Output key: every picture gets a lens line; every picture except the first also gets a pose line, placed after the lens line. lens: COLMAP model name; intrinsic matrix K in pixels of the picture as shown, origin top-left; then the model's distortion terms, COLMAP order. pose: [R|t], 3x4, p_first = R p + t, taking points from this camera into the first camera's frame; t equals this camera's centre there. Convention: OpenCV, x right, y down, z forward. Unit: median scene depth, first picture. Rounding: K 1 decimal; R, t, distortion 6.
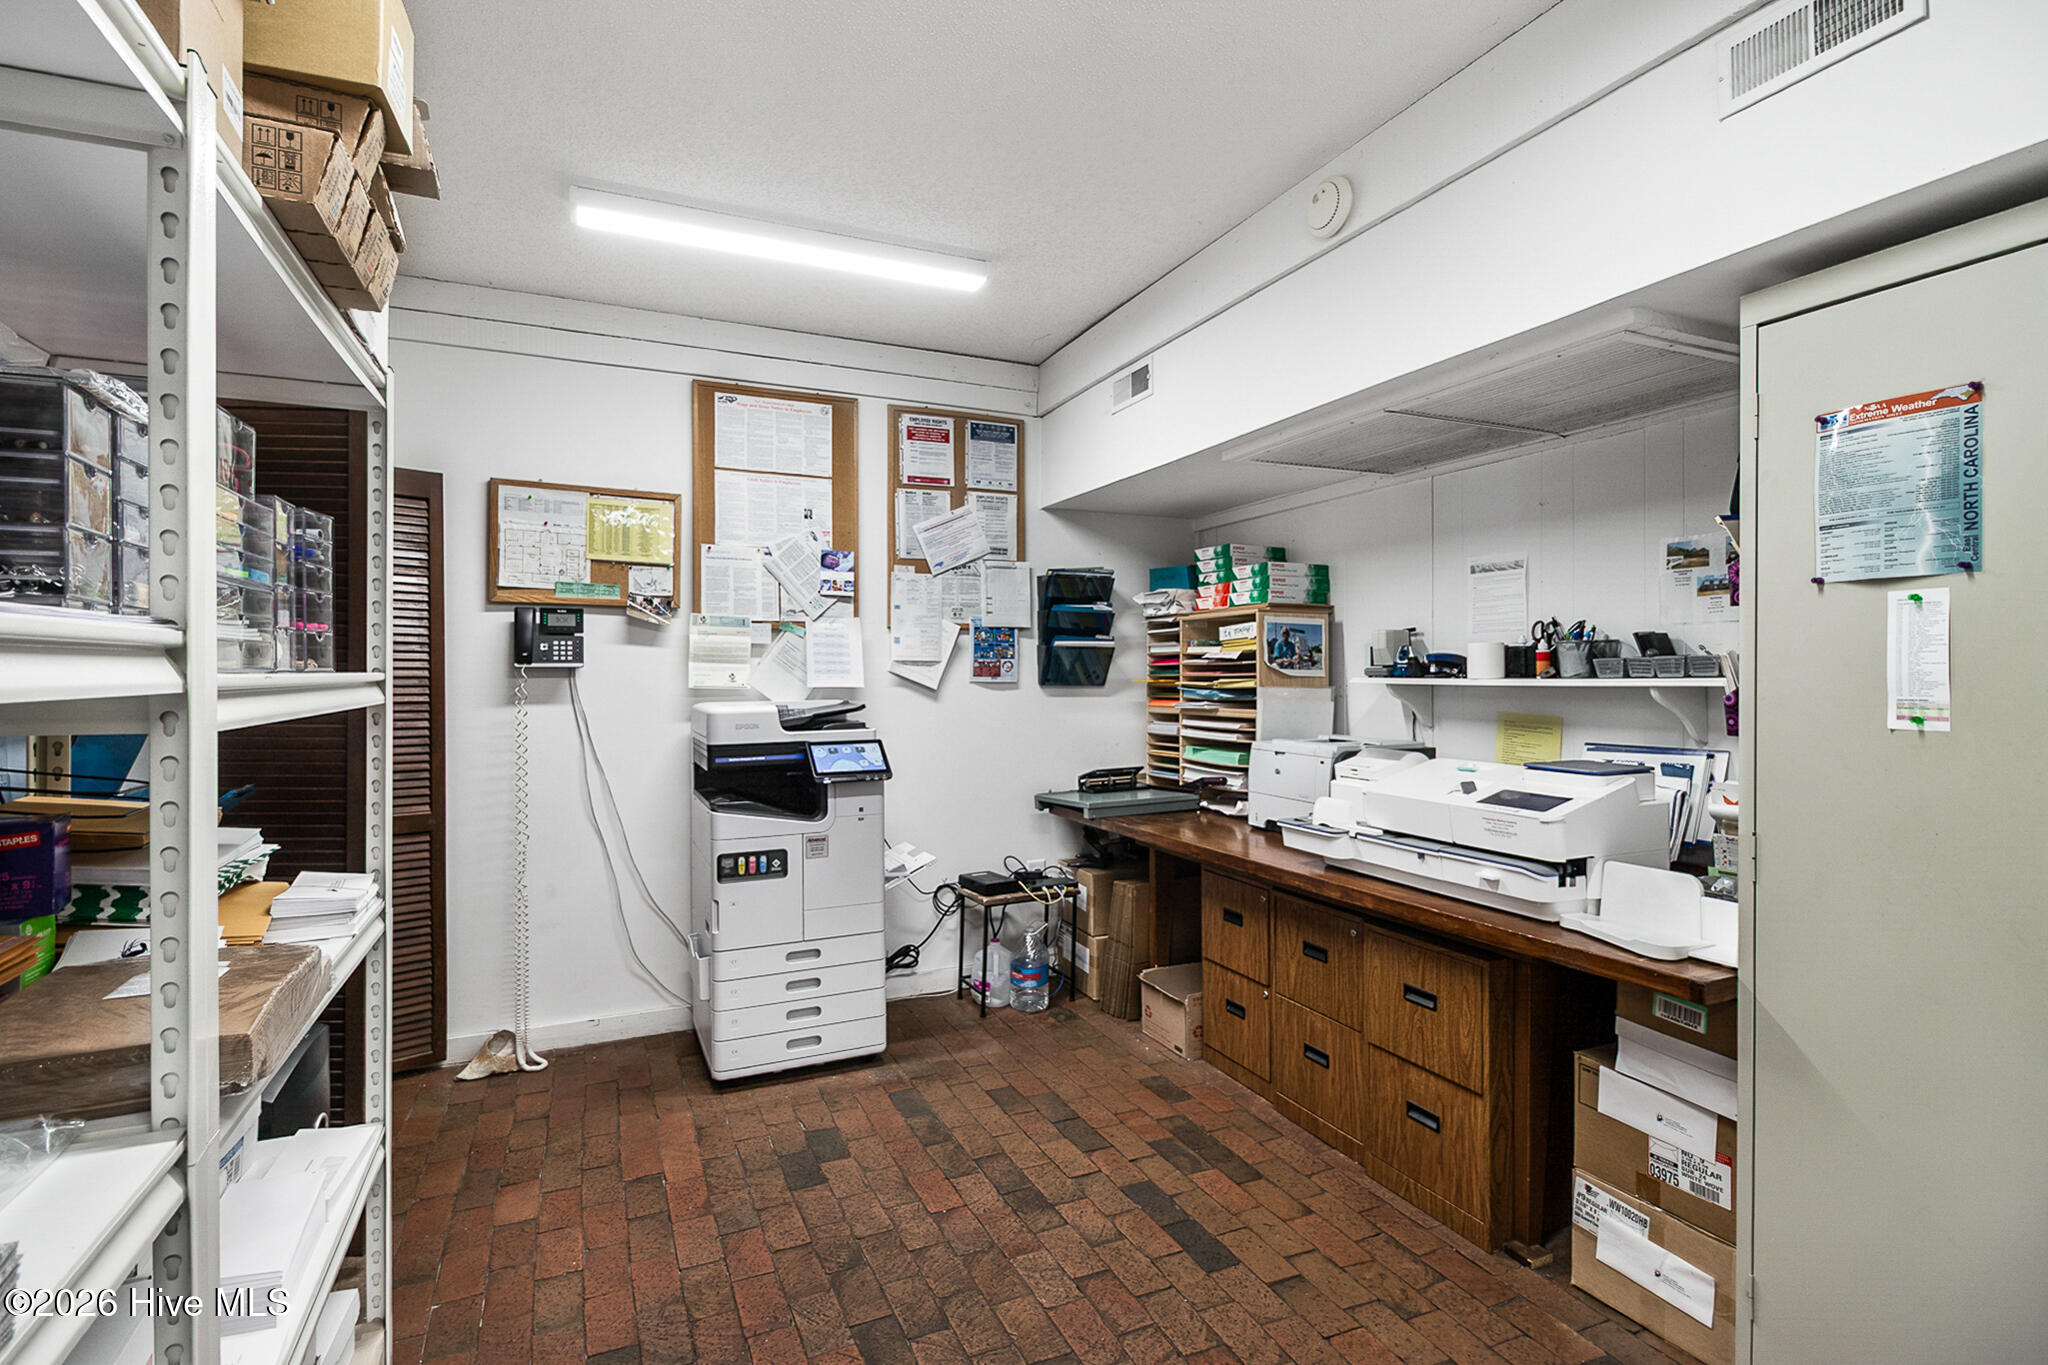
lens RADIAL K [[958.6, 0, 1015.4], [0, 958.6, 675.6], [0, 0, 1]] dist [0.002287, -0.000340]
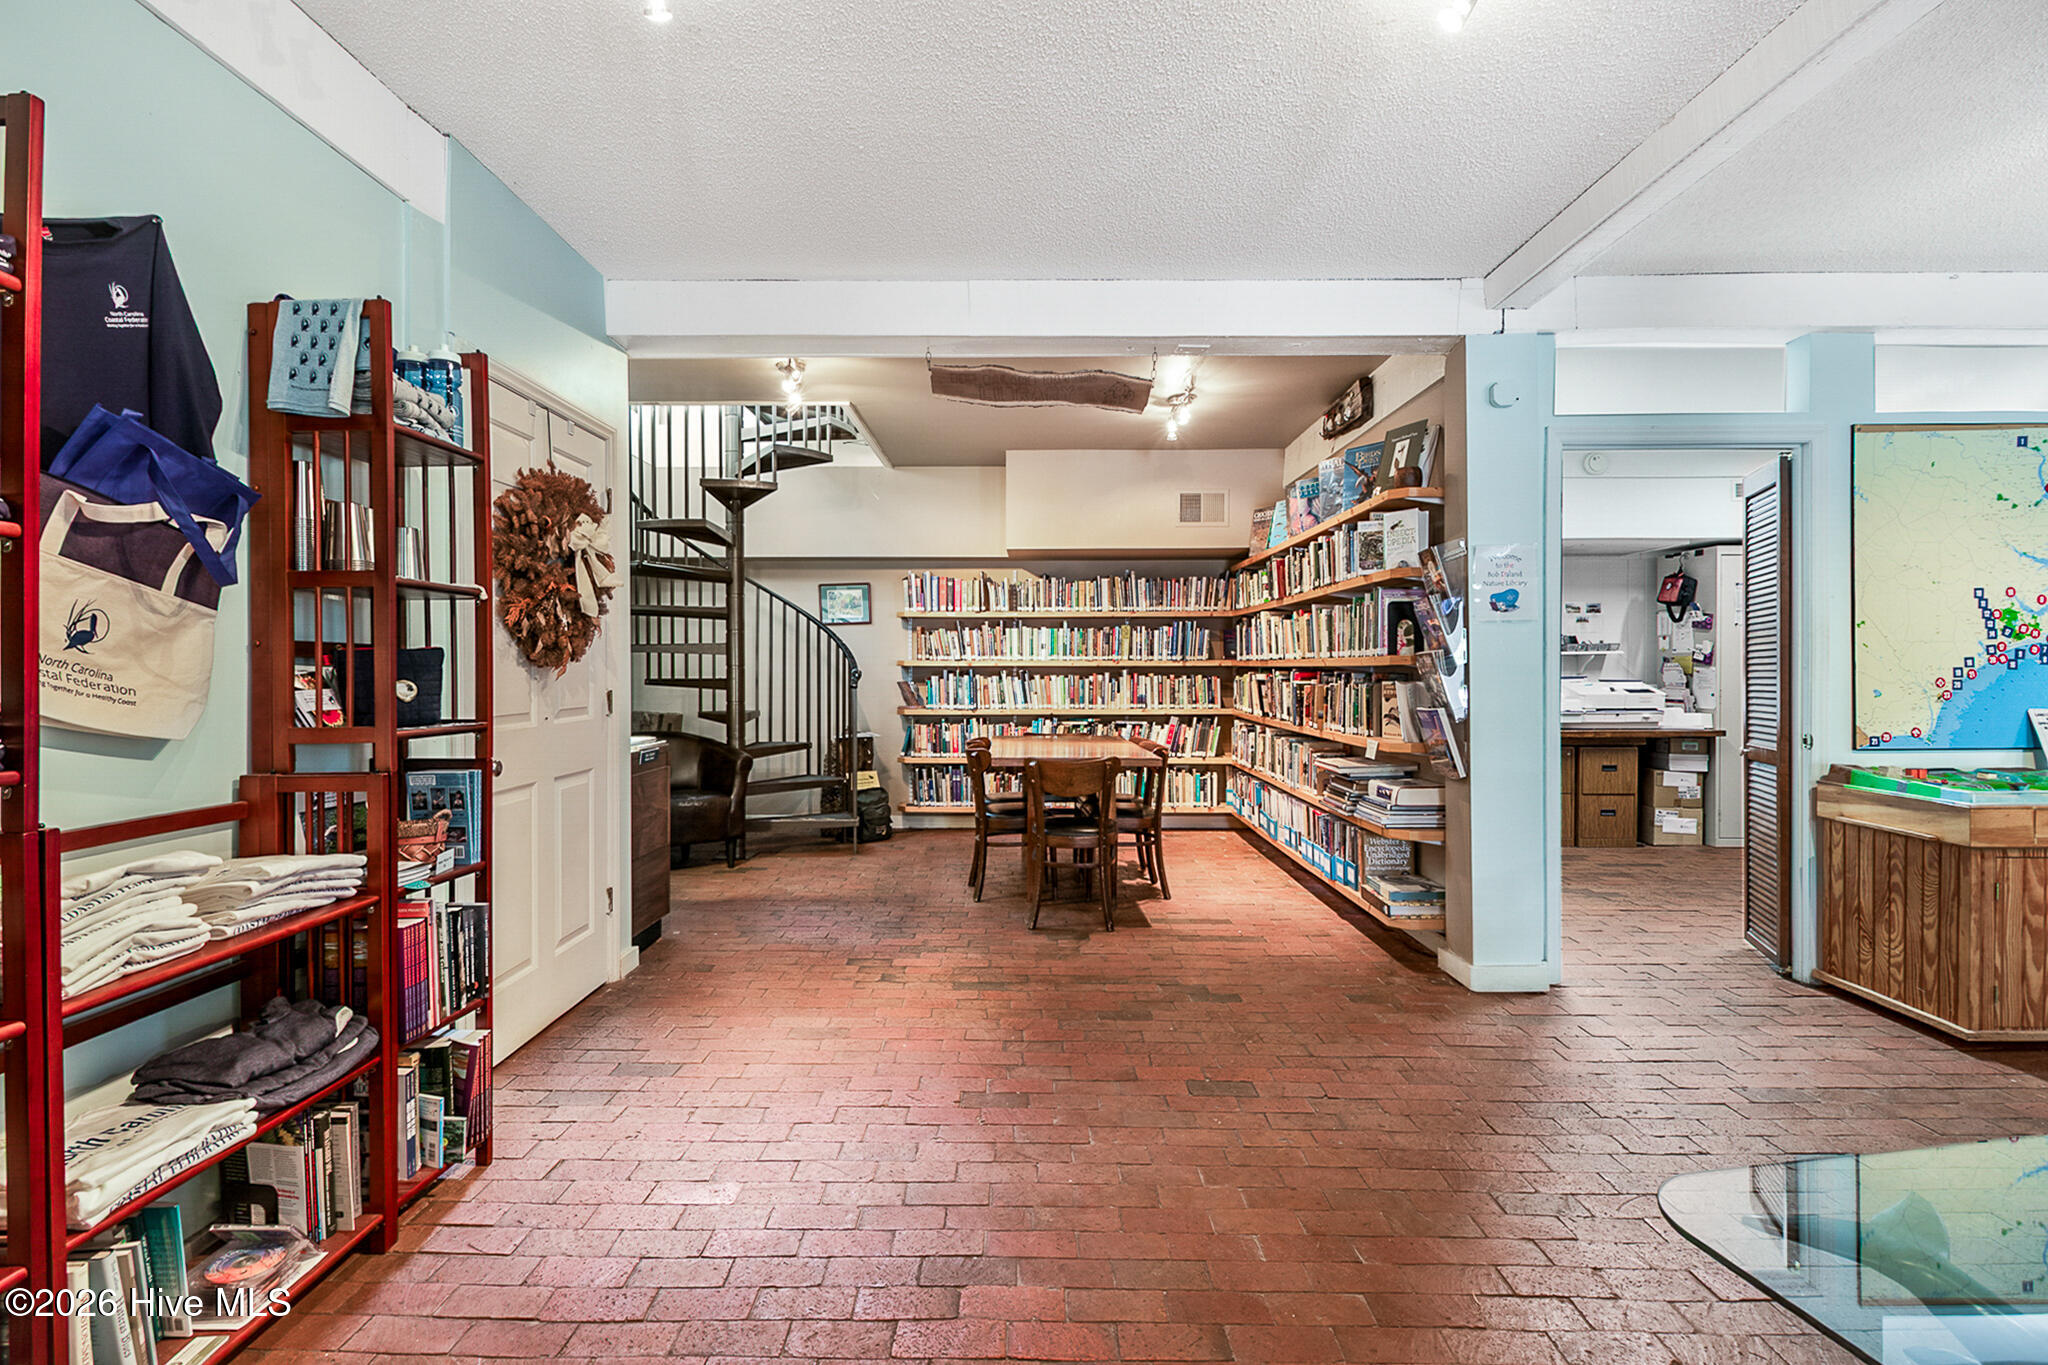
lens RADIAL K [[958.6, 0, 1015.4], [0, 958.6, 675.6], [0, 0, 1]] dist [0.002287, -0.000340]
pose [[0.412931, -0.006951, 0.910736, -2.601715], [0.007244, 0.999964, 0.004348, 0.049393], [-0.910733, 0.004802, 0.412967, 1.347975]]
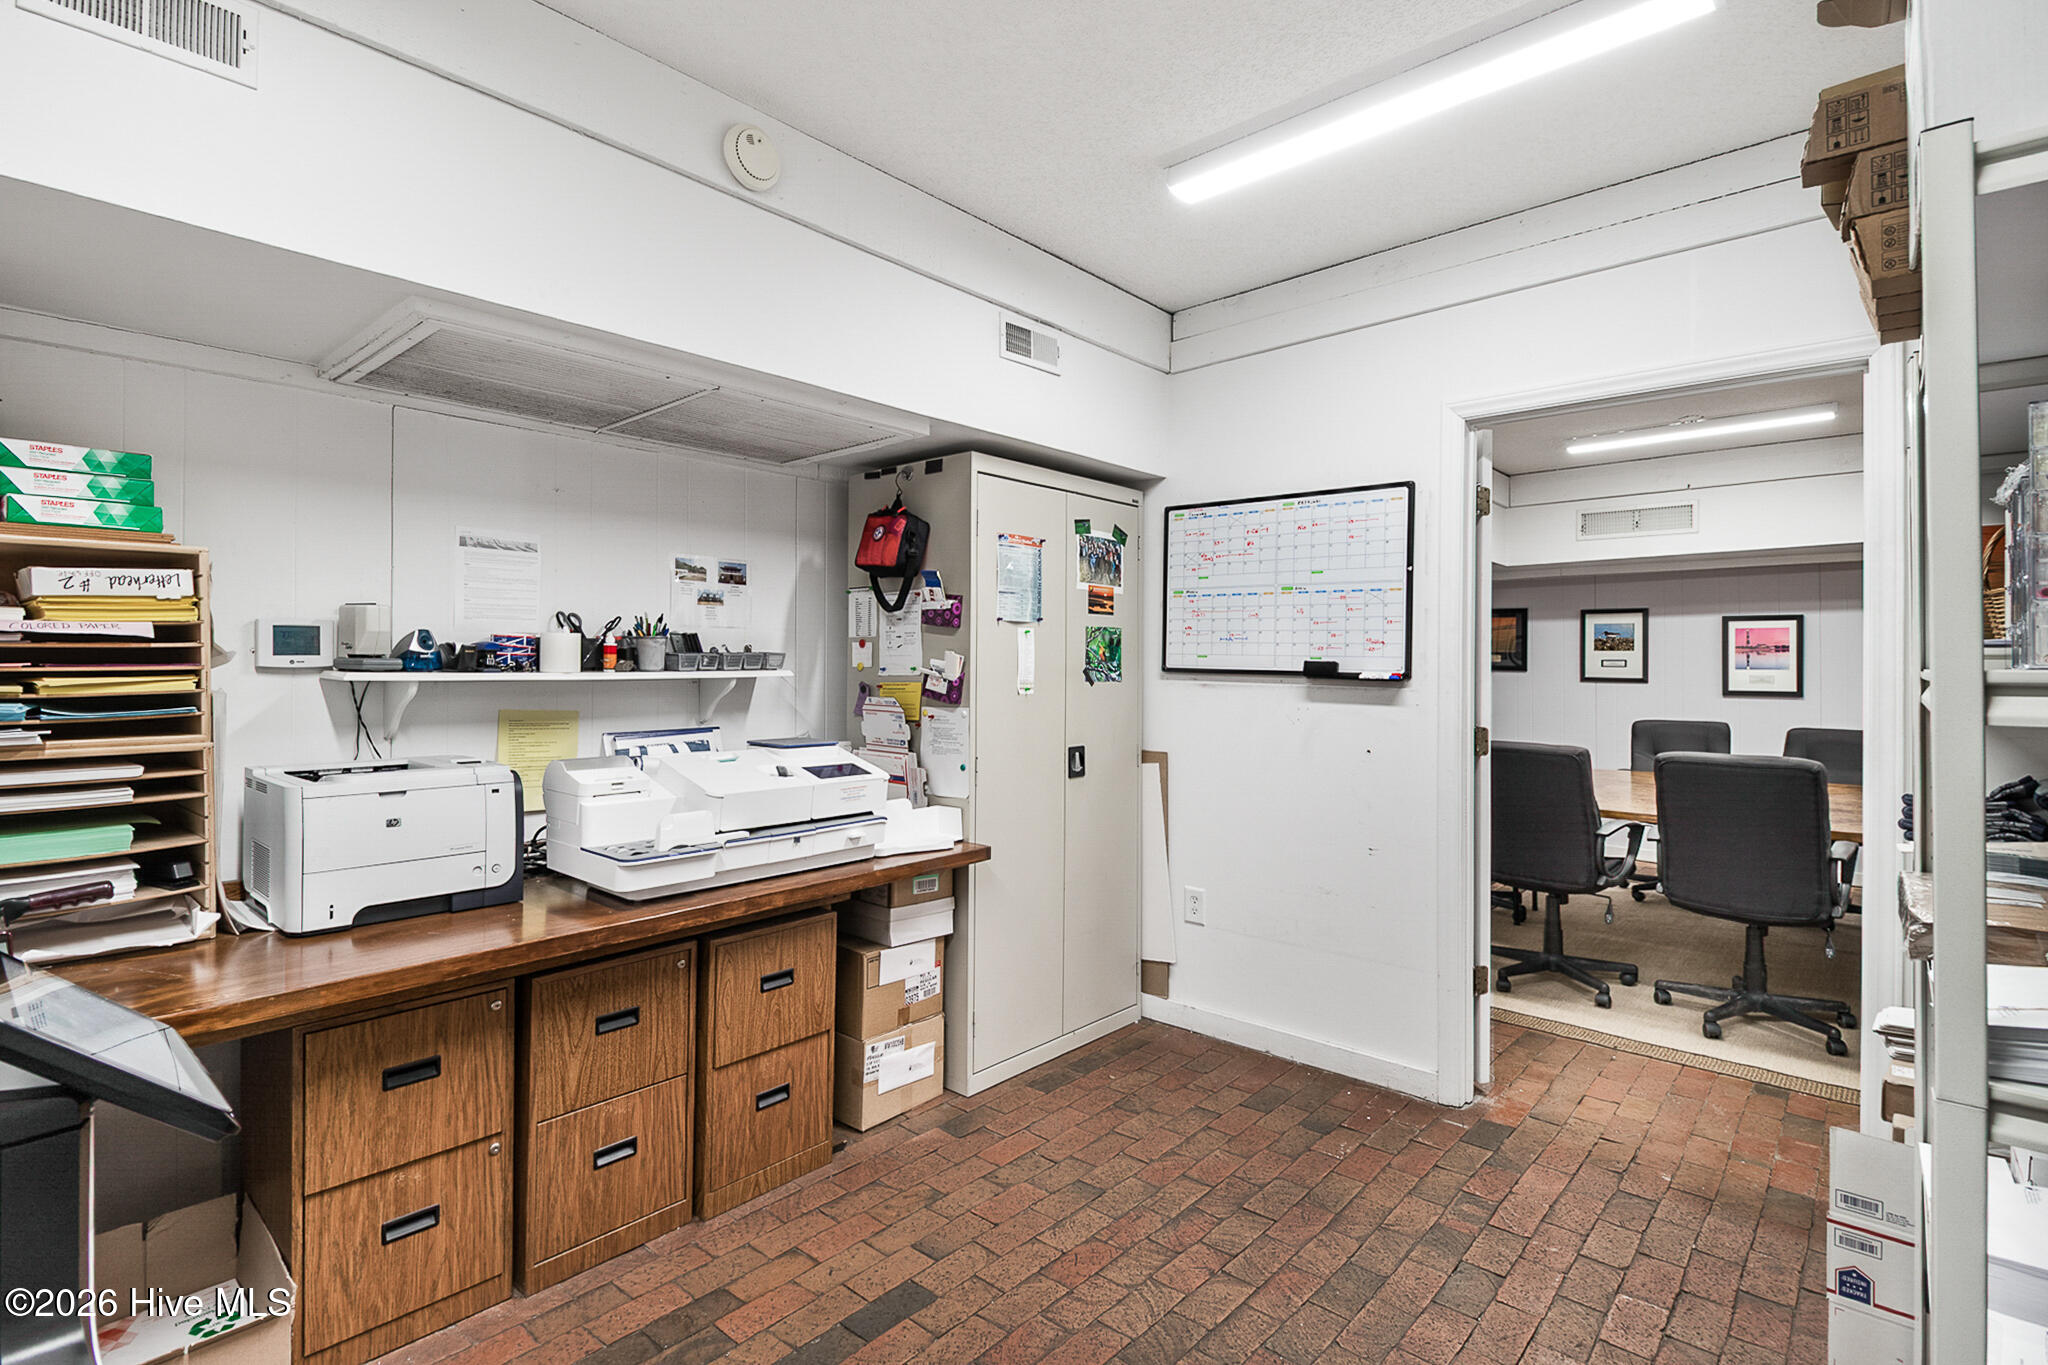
lens RADIAL K [[996.1, 0, 1025.9], [0, 996.1, 657.6], [0, 0, 1]] dist [0.002403, -0.000210]
pose [[-0.421578, 0.007793, 0.906758, -0.639504], [0.000807, 0.999966, -0.008218, -0.003187], [-0.906792, -0.002733, -0.421570, 1.162221]]
